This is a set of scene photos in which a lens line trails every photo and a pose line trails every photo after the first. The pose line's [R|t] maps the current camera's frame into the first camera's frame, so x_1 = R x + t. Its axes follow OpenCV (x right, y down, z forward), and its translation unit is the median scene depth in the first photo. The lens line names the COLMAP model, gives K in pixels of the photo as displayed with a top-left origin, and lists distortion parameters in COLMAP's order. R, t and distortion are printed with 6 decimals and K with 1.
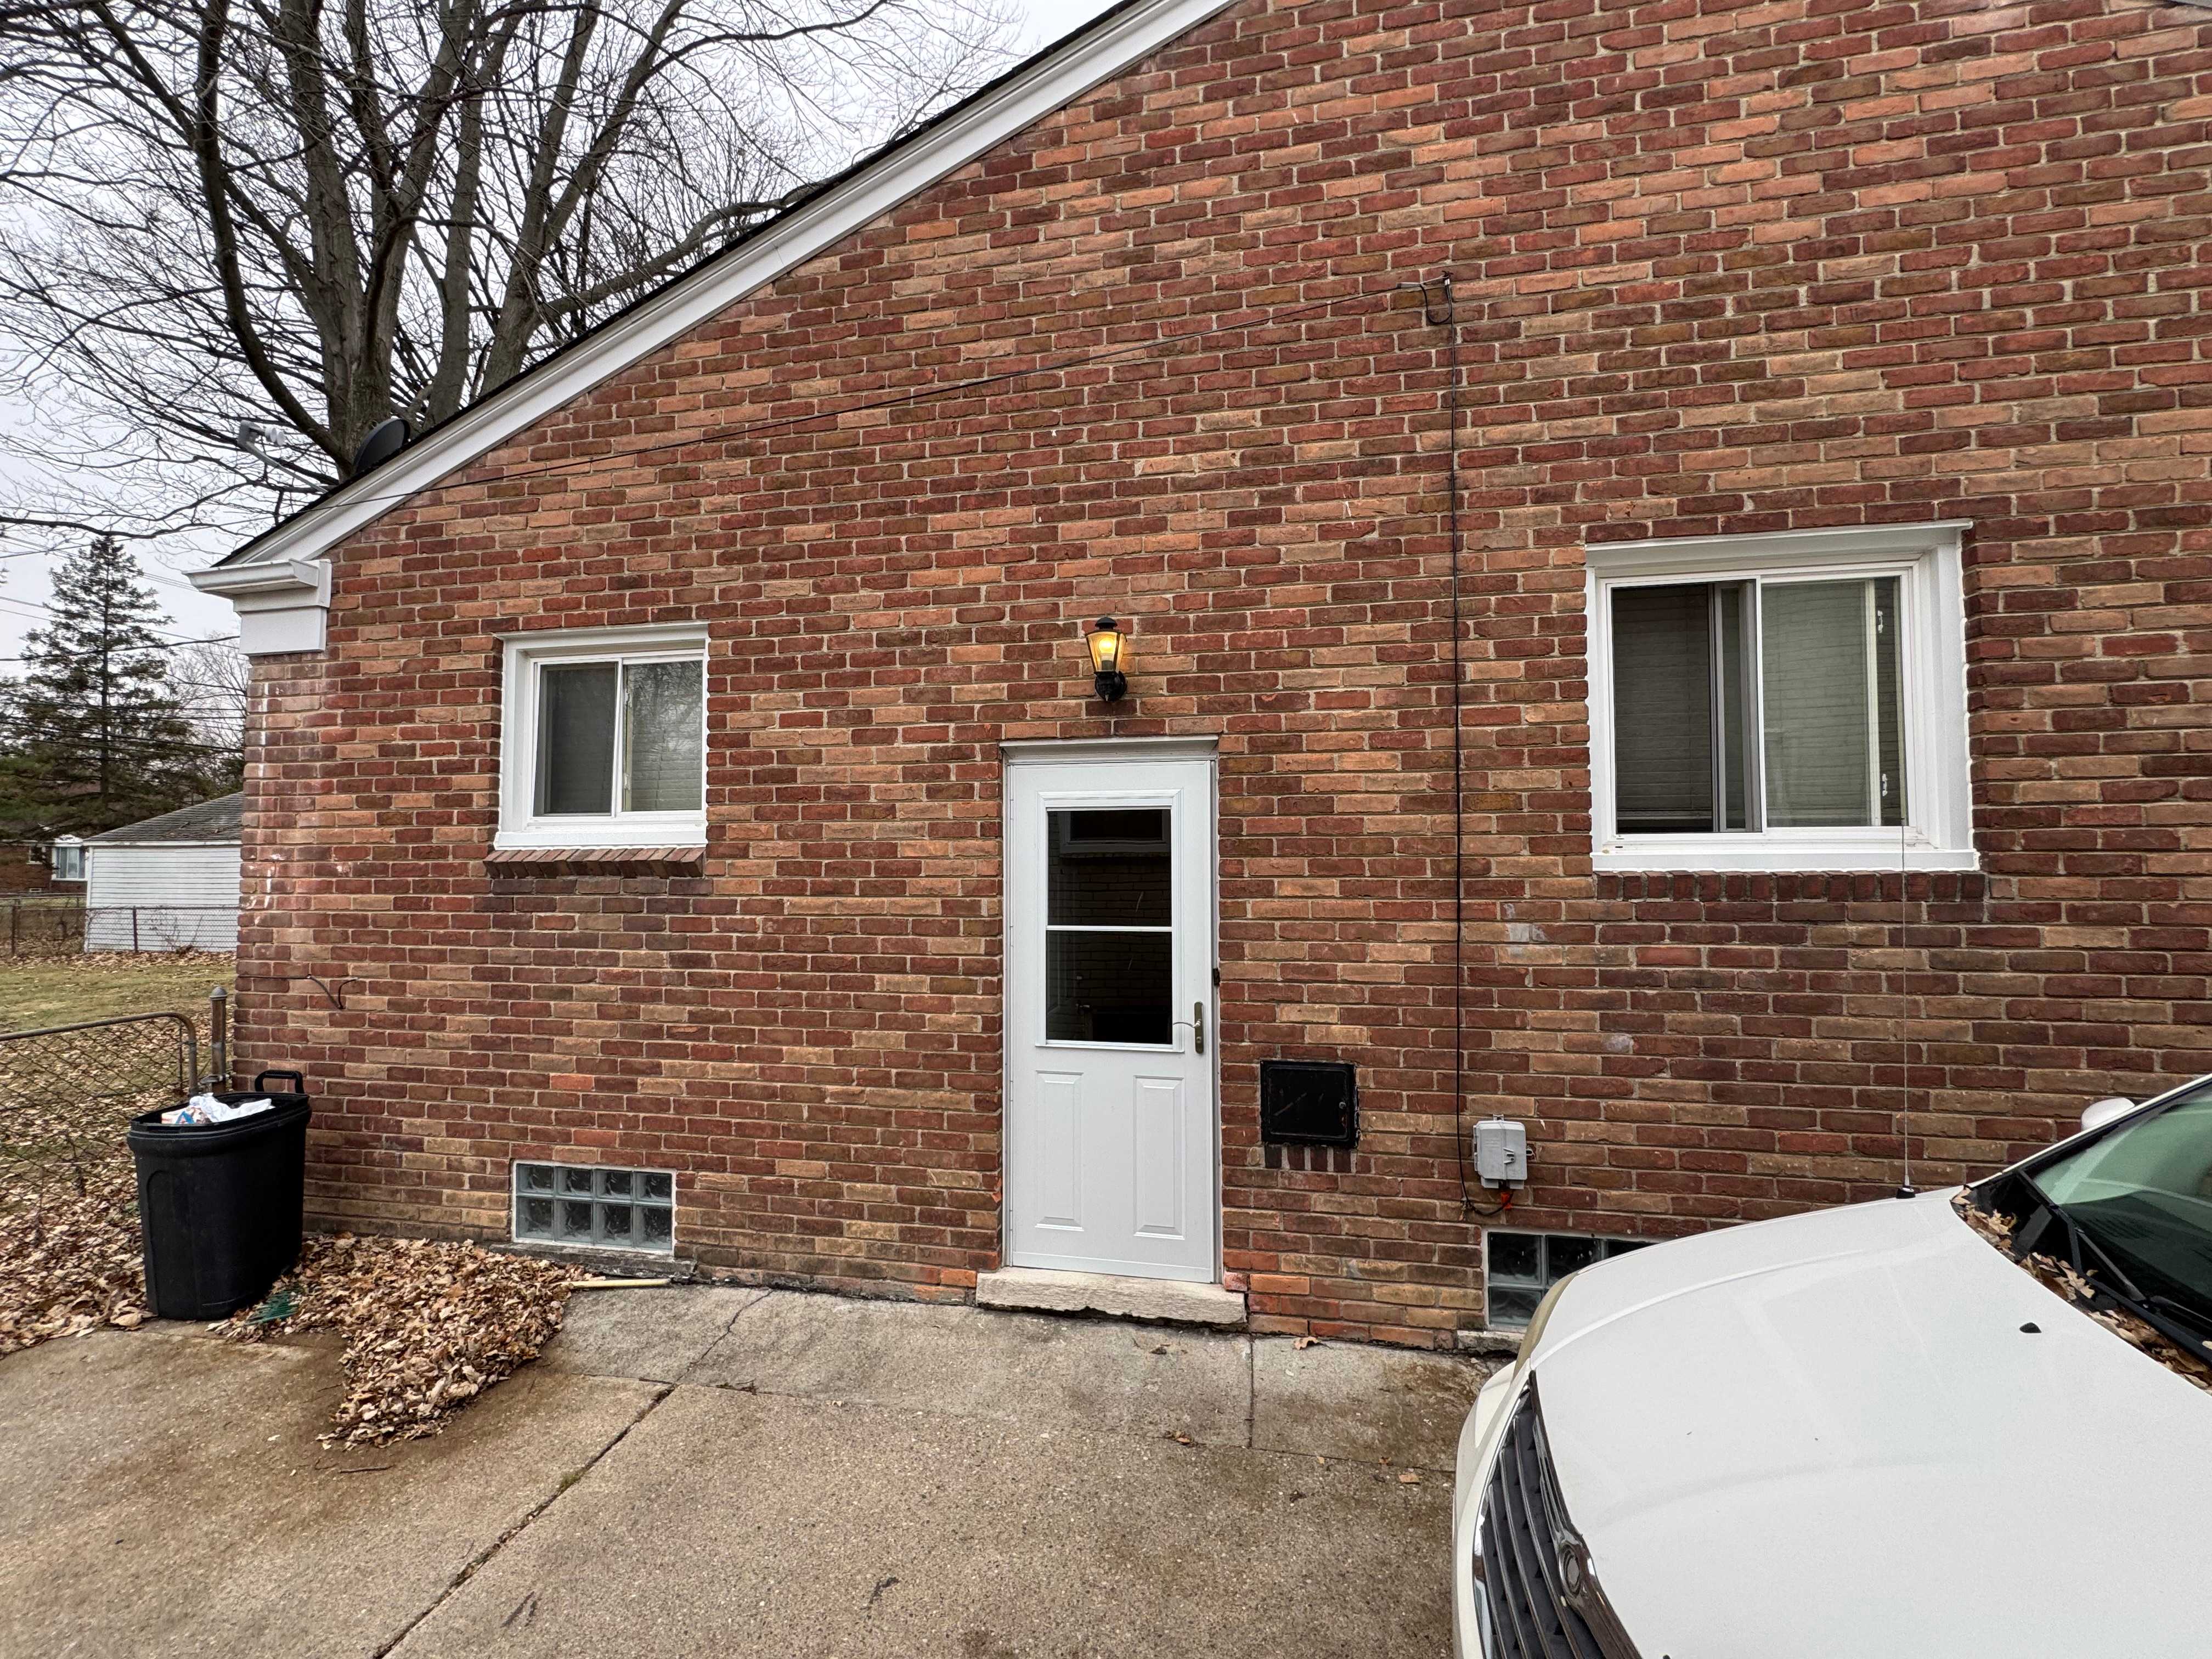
lens RADIAL K [[883.5, 0, 1105.9], [0, 883.5, 829.1], [0, 0, 1]] dist [-0.001294, 0.000833]
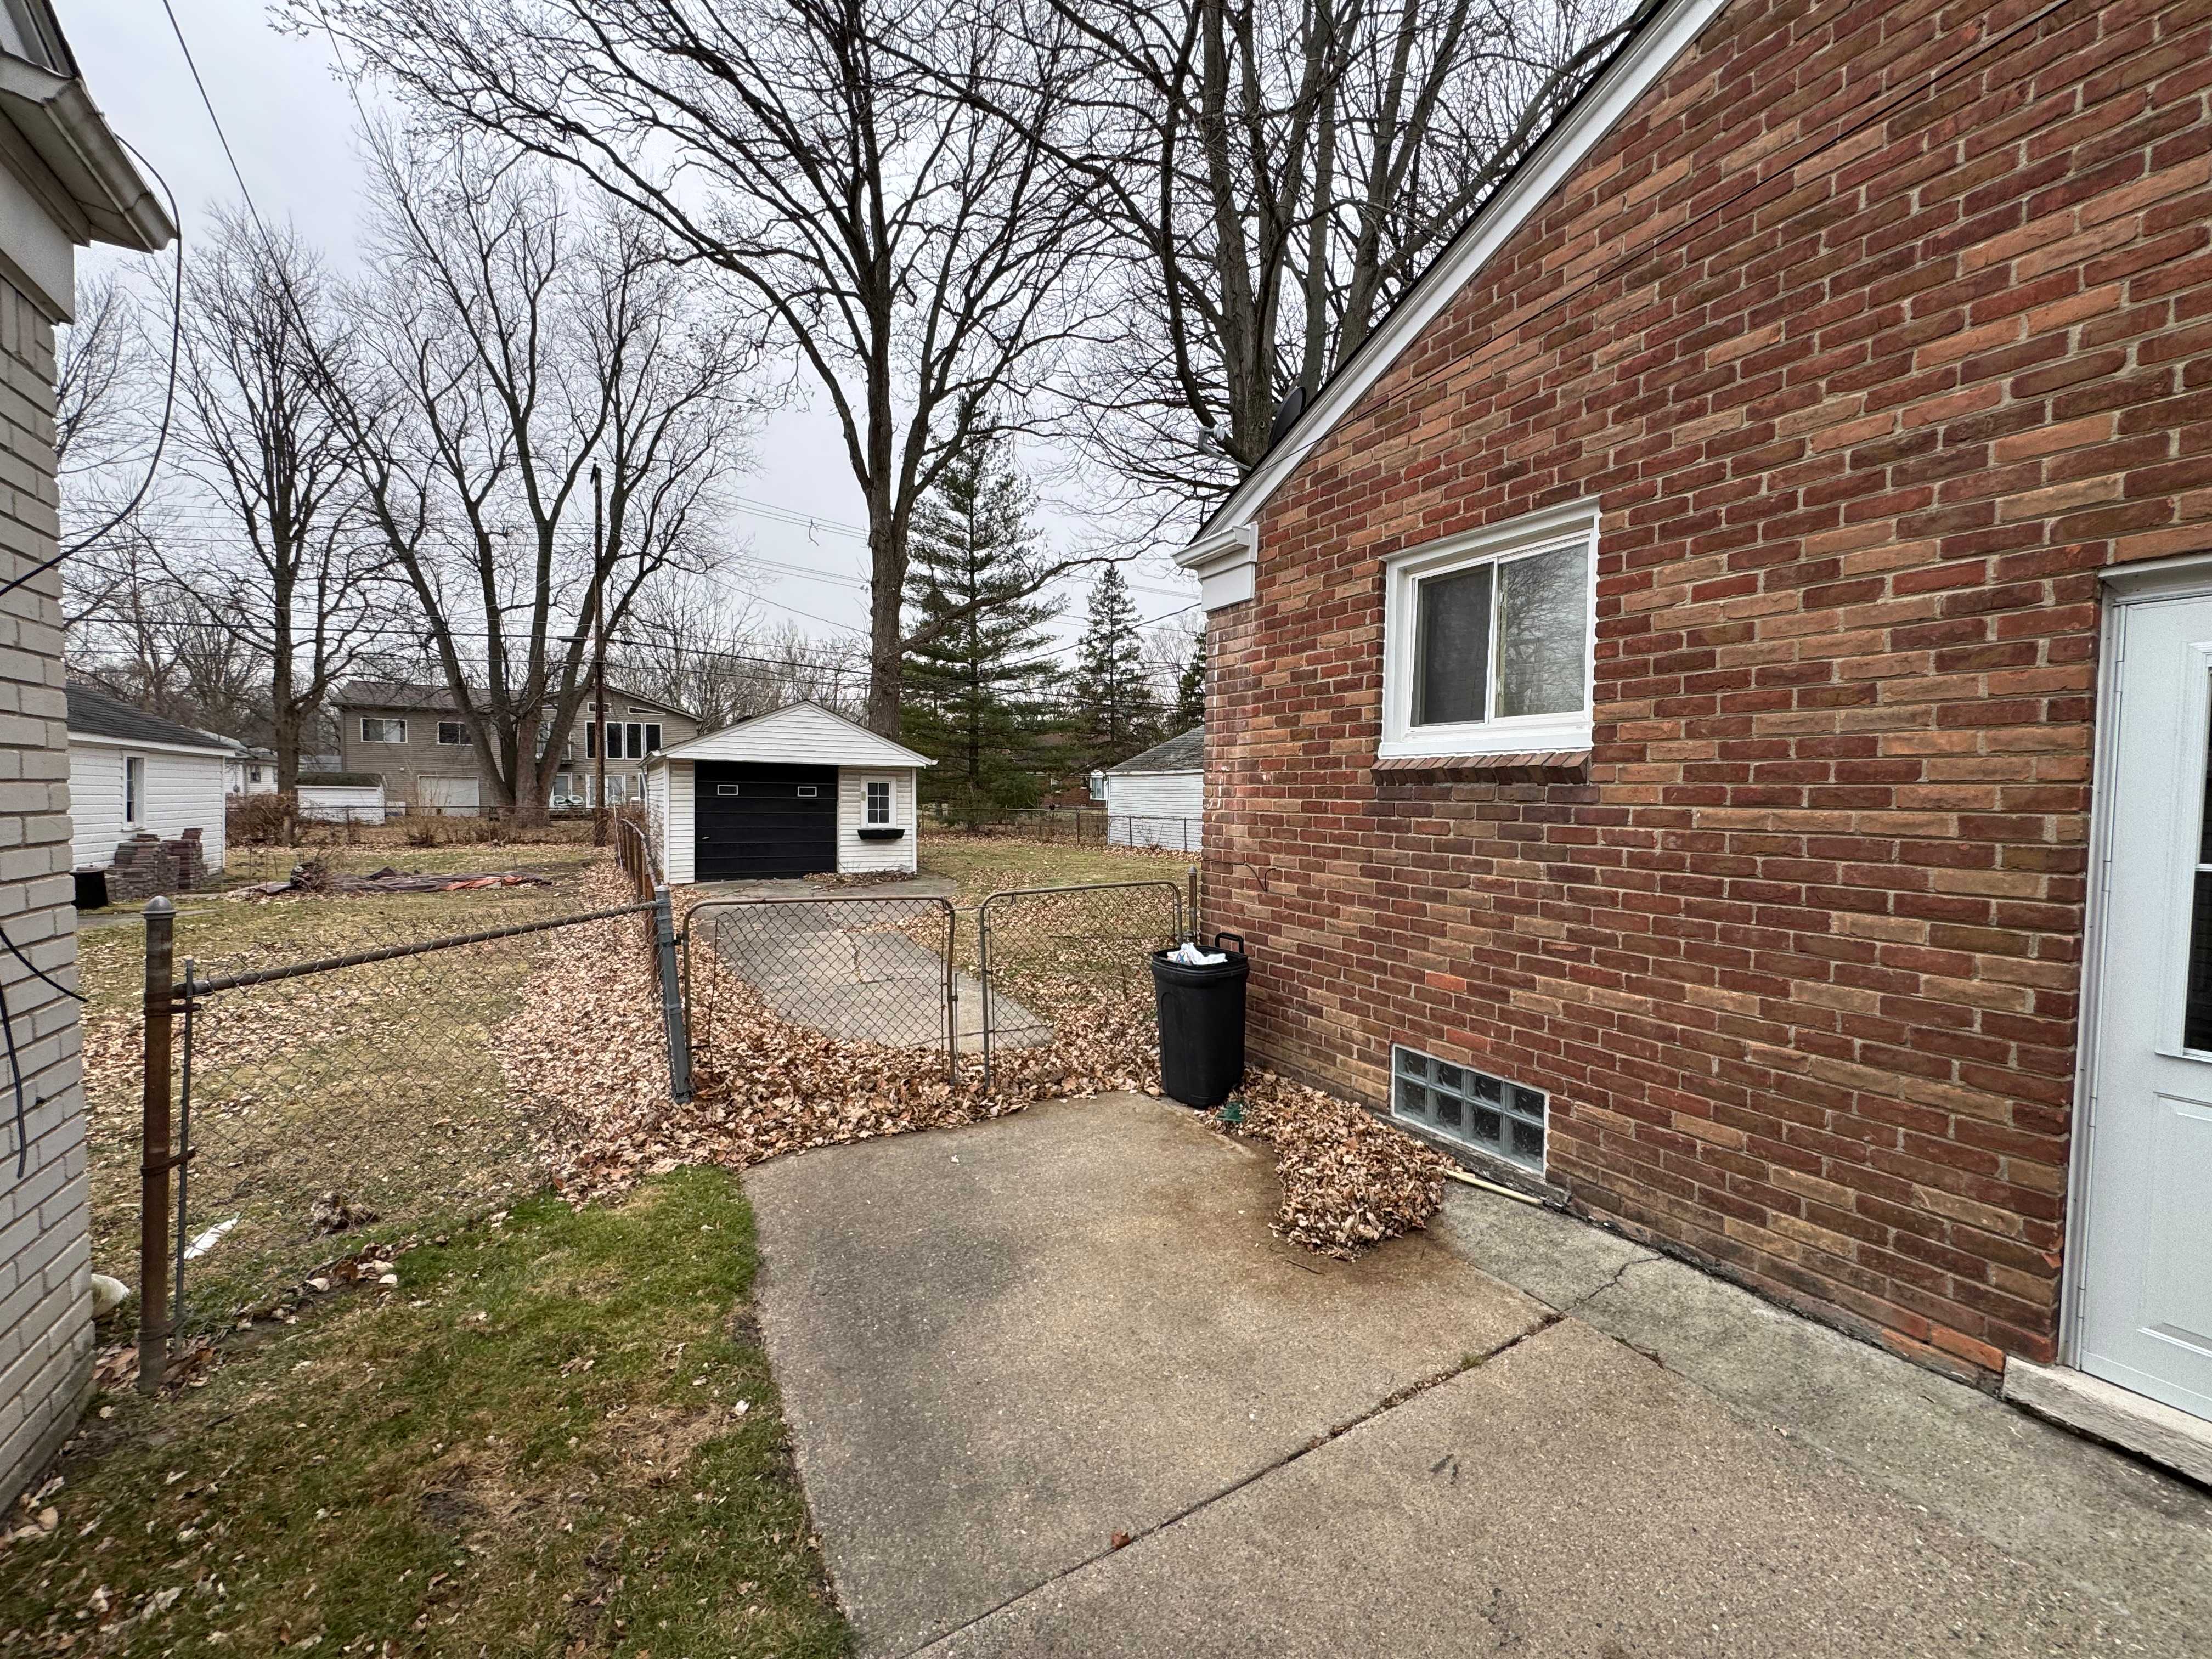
lens RADIAL K [[883.5, 0, 1095.3], [0, 883.5, 827.7], [0, 0, 1]] dist [-0.001294, 0.000833]
pose [[0.648794, 0.042284, -0.759788, -0.089775], [0.014345, 0.997598, 0.067769, 0.029383], [0.760829, -0.054867, 0.646629, 0.027317]]
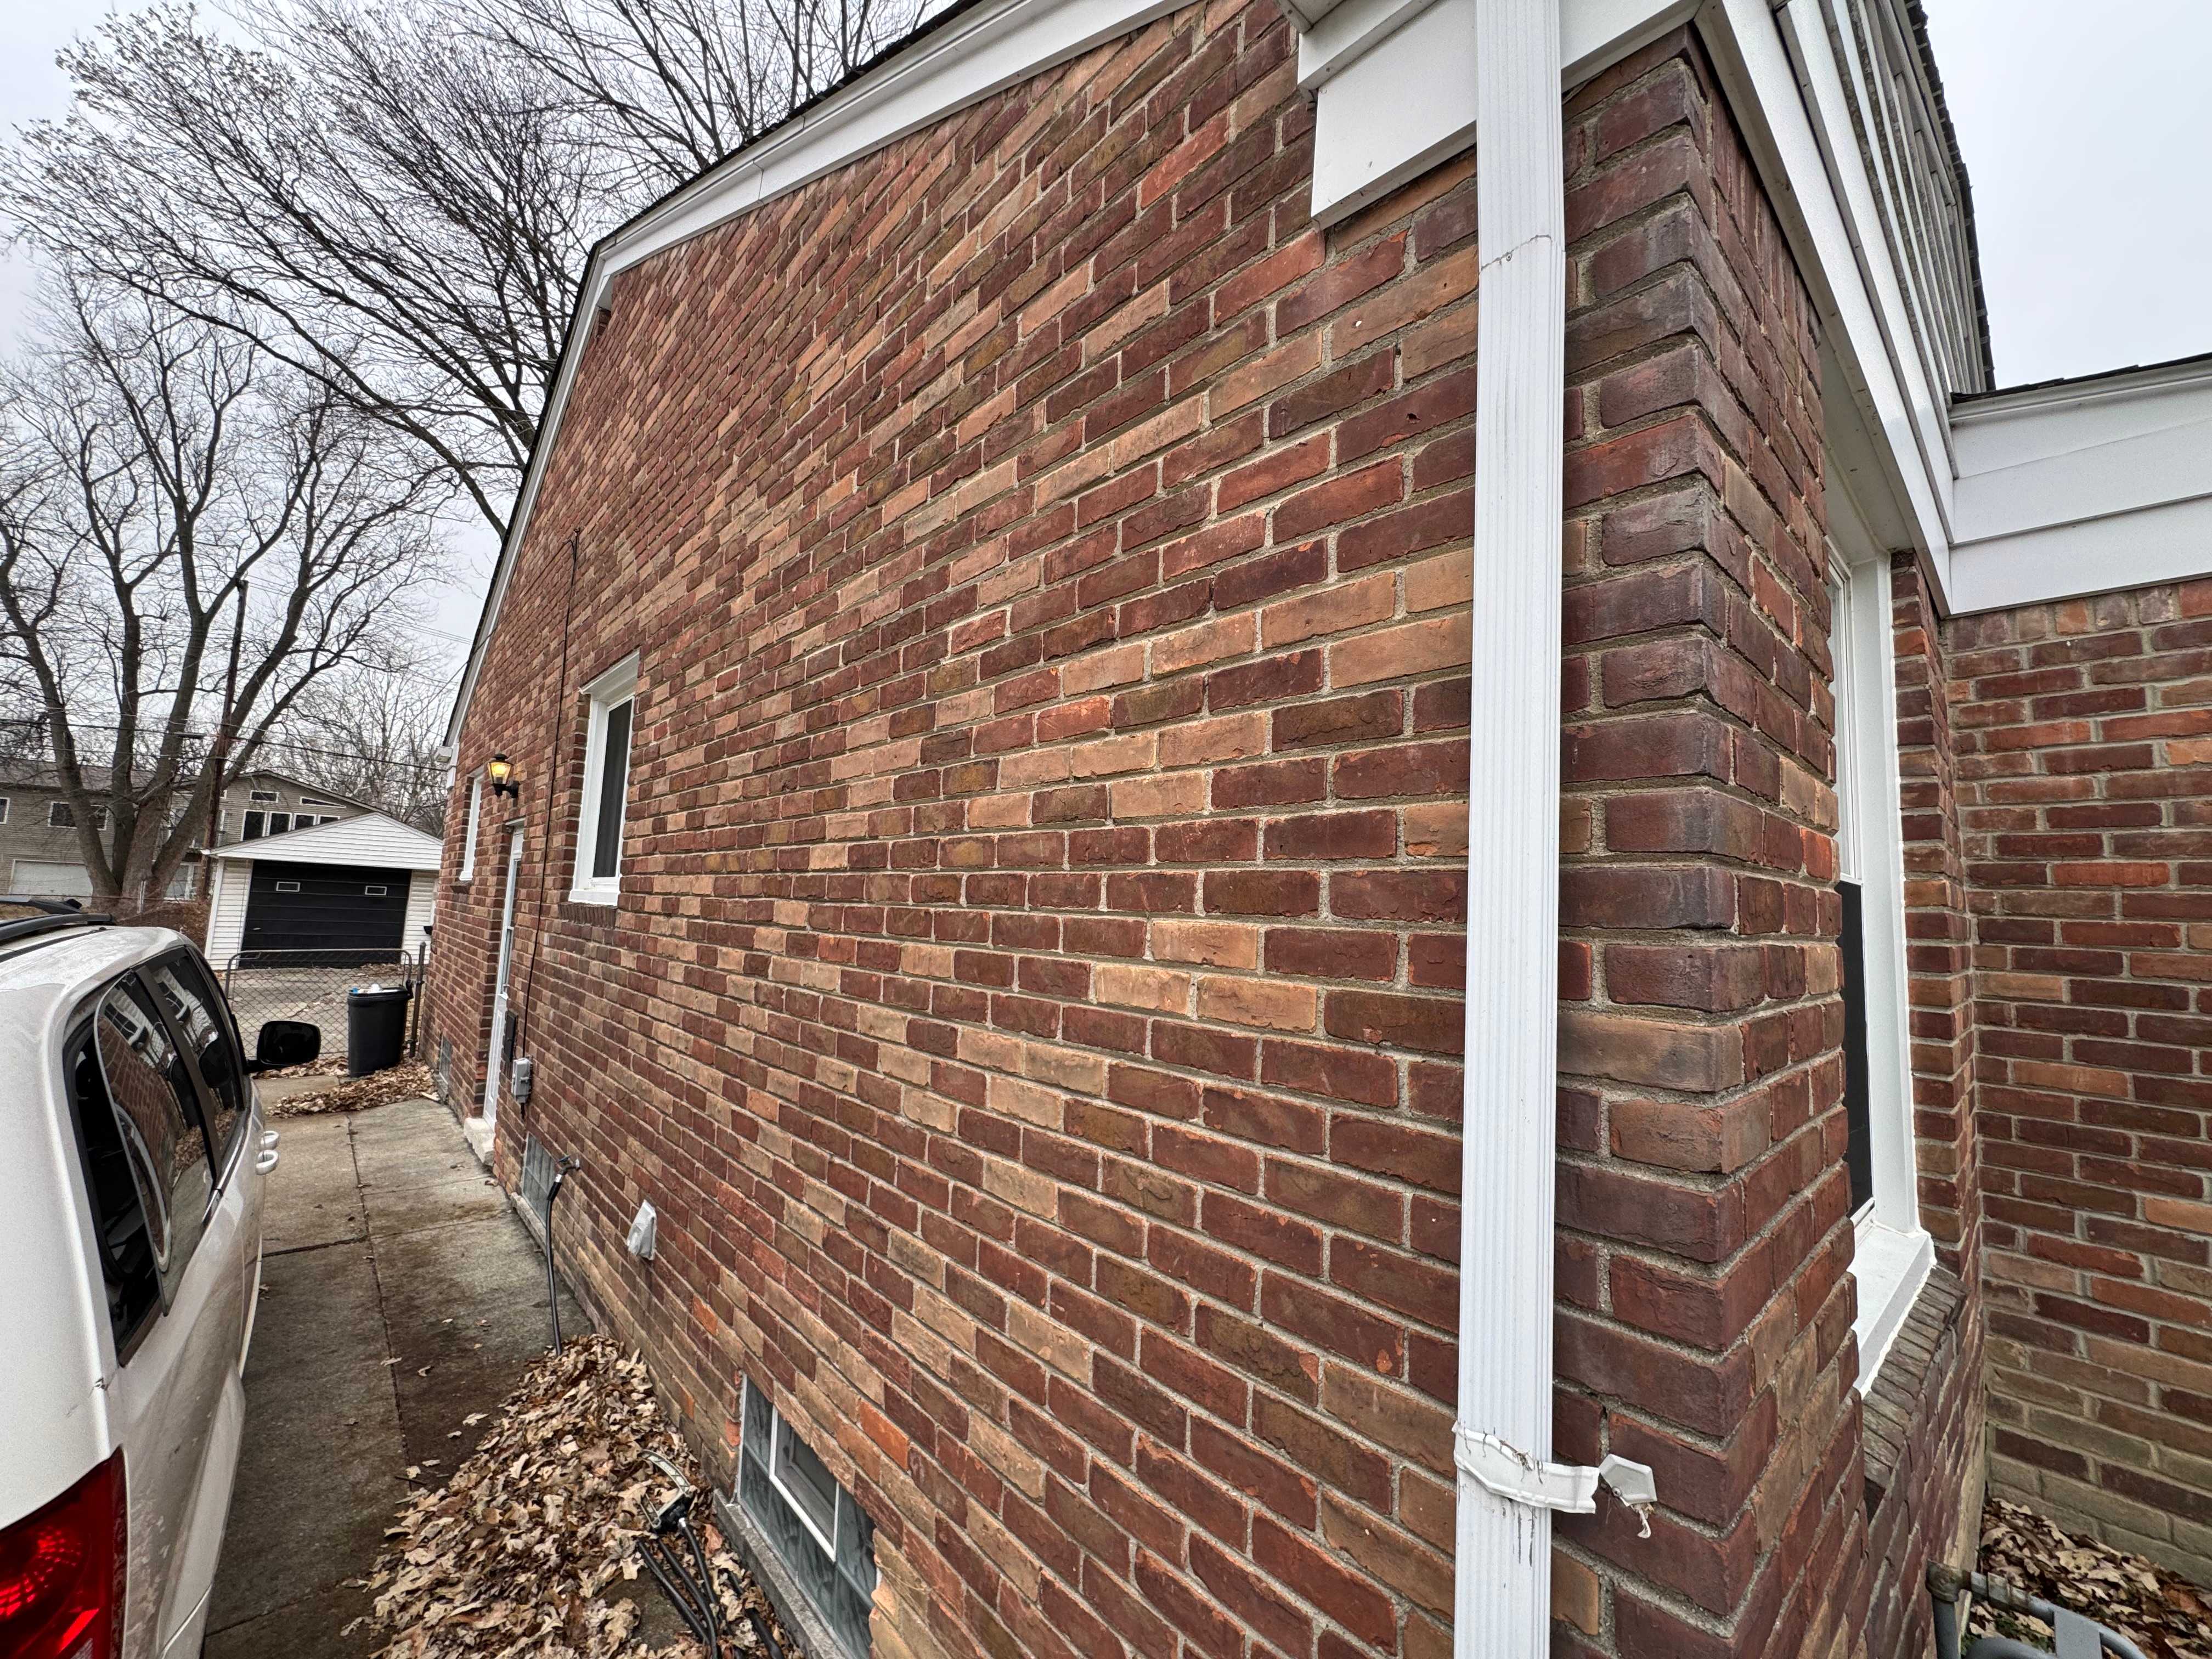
lens RADIAL K [[883.5, 0, 1106.6], [0, 883.5, 831.7], [0, 0, 1]] dist [-0.001294, 0.000833]
pose [[0.793676, -0.010342, -0.608253, 2.073321], [-0.027825, 0.998192, -0.053278, -0.060609], [0.607704, 0.059210, 0.791953, 0.303776]]
